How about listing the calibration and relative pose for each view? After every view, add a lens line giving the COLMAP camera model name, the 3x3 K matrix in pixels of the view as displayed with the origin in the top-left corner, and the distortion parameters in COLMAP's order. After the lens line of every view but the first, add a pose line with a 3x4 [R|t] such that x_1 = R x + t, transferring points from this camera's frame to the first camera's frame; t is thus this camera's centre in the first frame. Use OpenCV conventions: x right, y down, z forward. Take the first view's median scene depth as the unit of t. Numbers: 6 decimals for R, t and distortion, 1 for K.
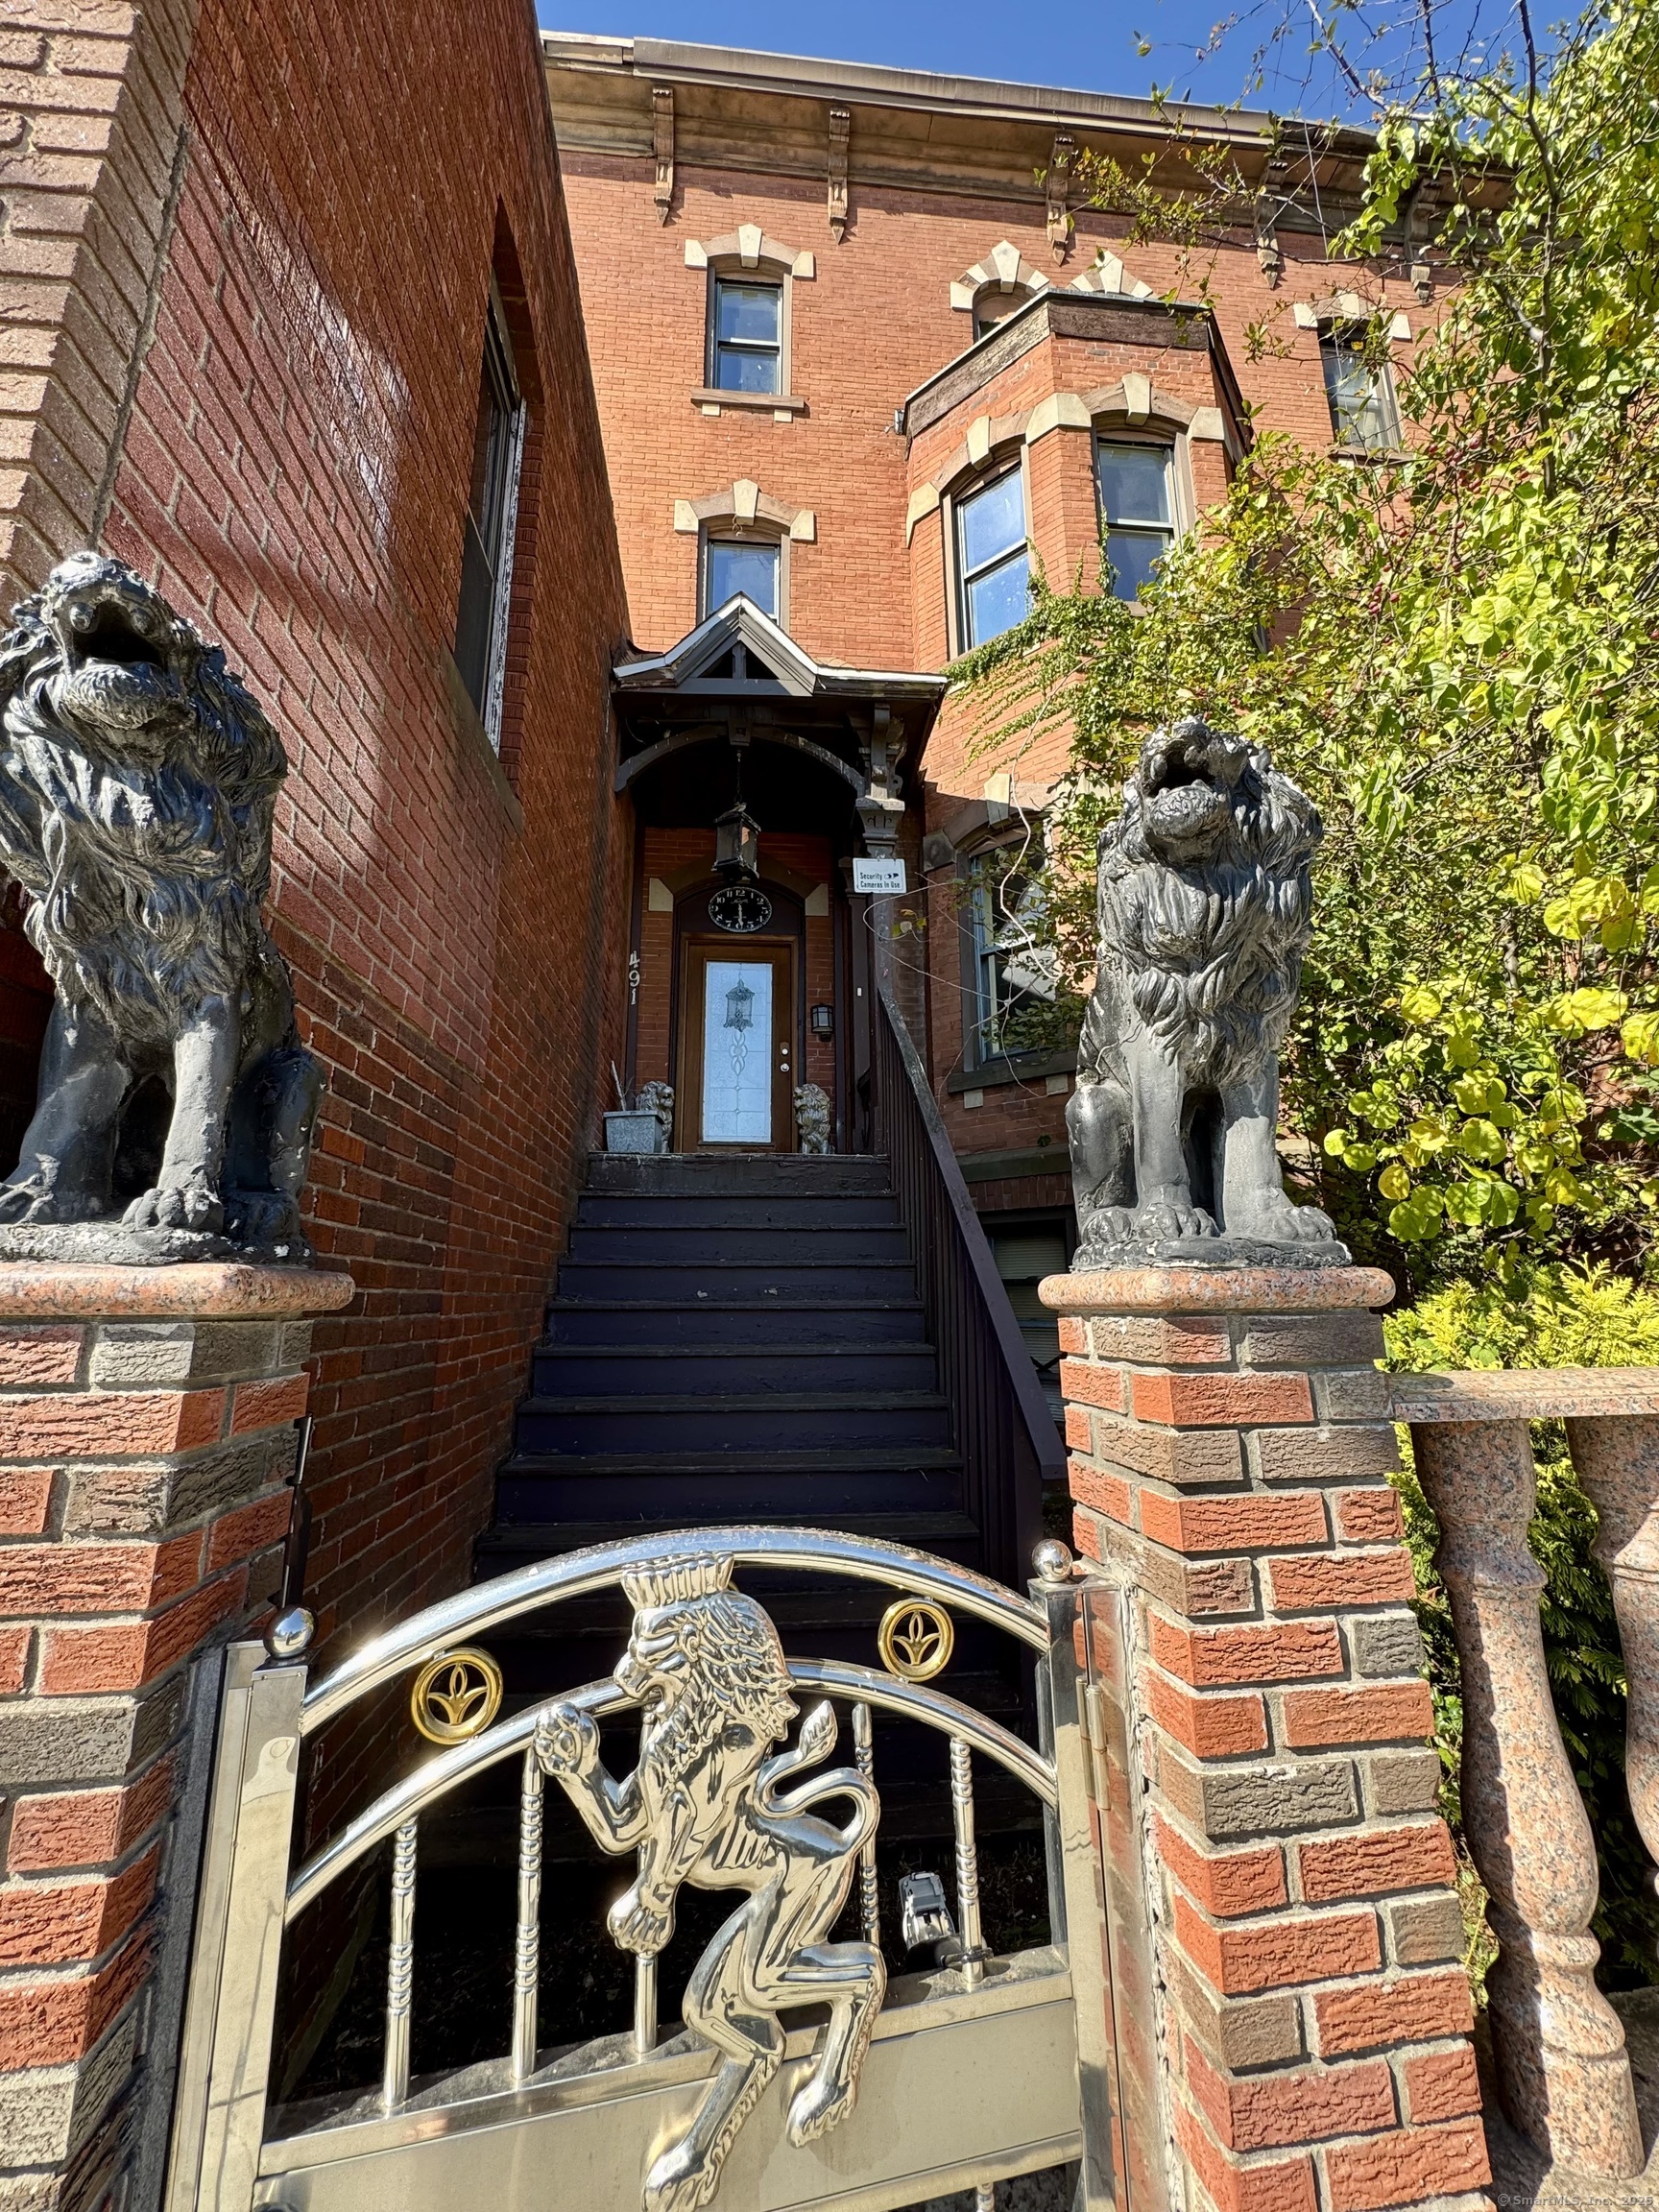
lens RADIAL K [[891.4, 0, 834.1], [0, 891.4, 1106.6], [0, 0, 1]] dist [-0.002446, -0.000137]
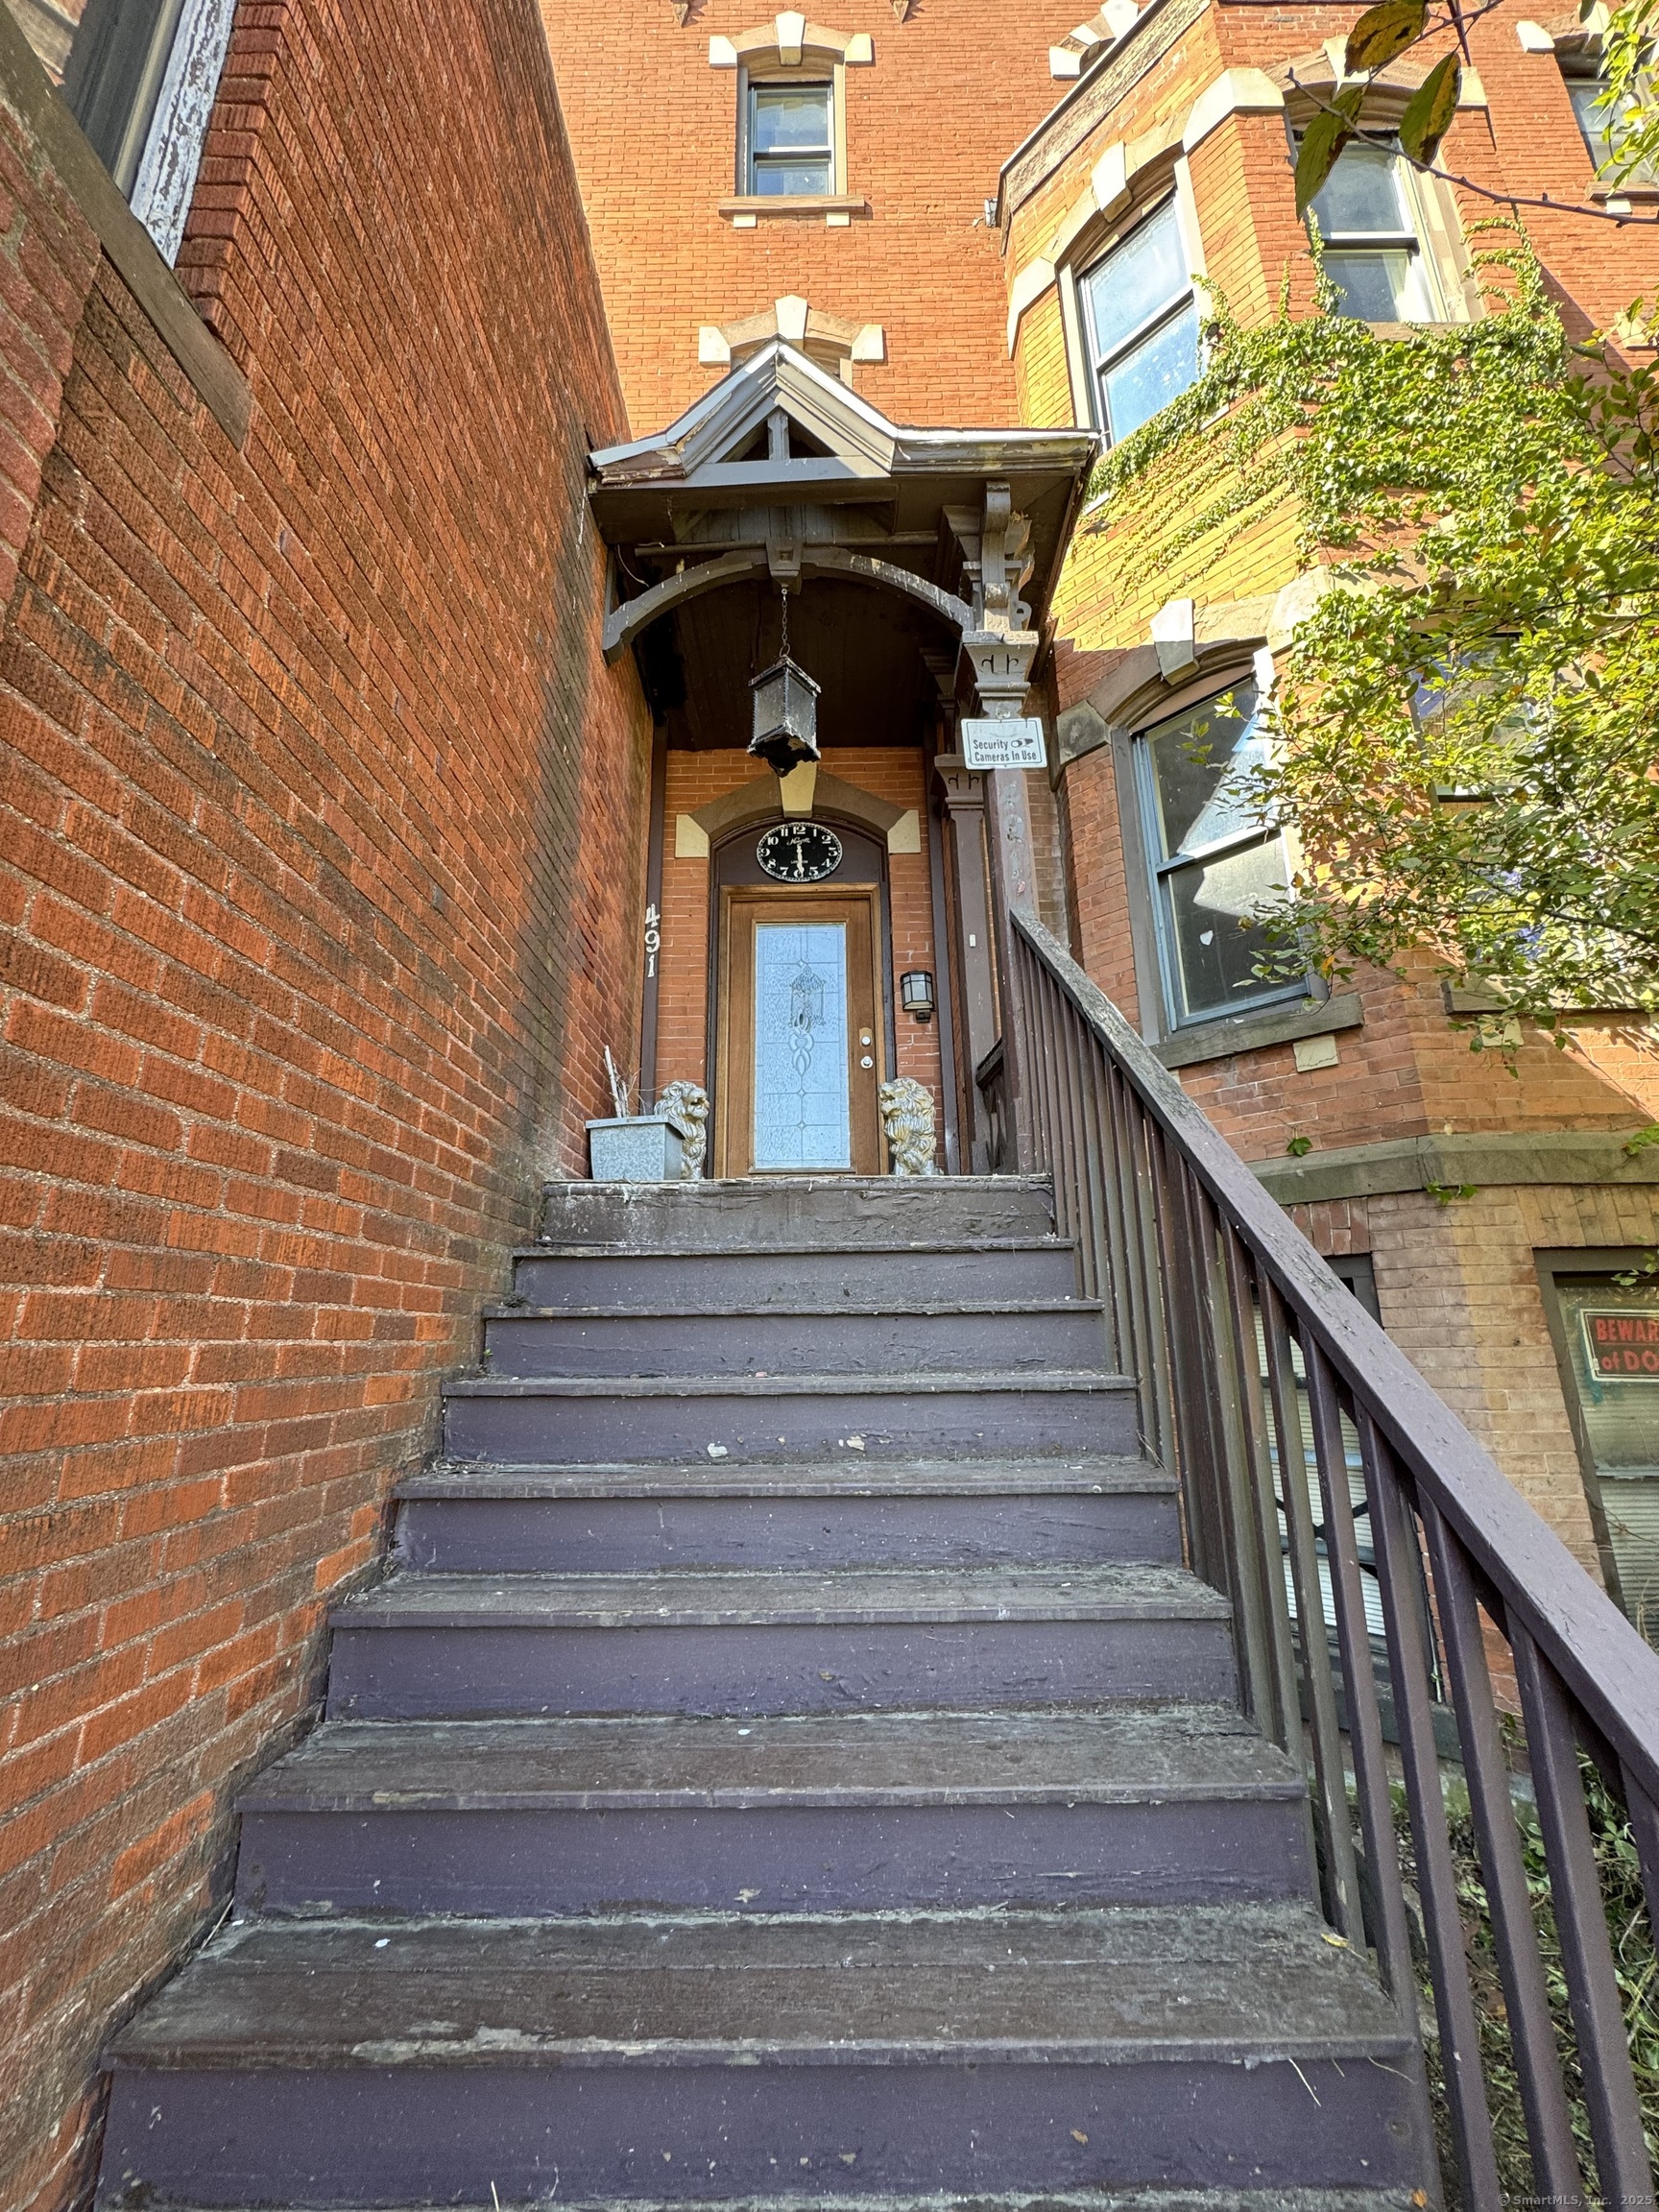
lens RADIAL K [[891.4, 0, 823.7], [0, 891.4, 1103.2], [0, 0, 1]] dist [-0.002446, -0.000137]
pose [[0.993979, -0.033726, -0.104253, -0.017957], [0.028780, 0.998404, -0.048586, 0.025365], [0.105725, 0.045293, 0.993363, 0.319376]]
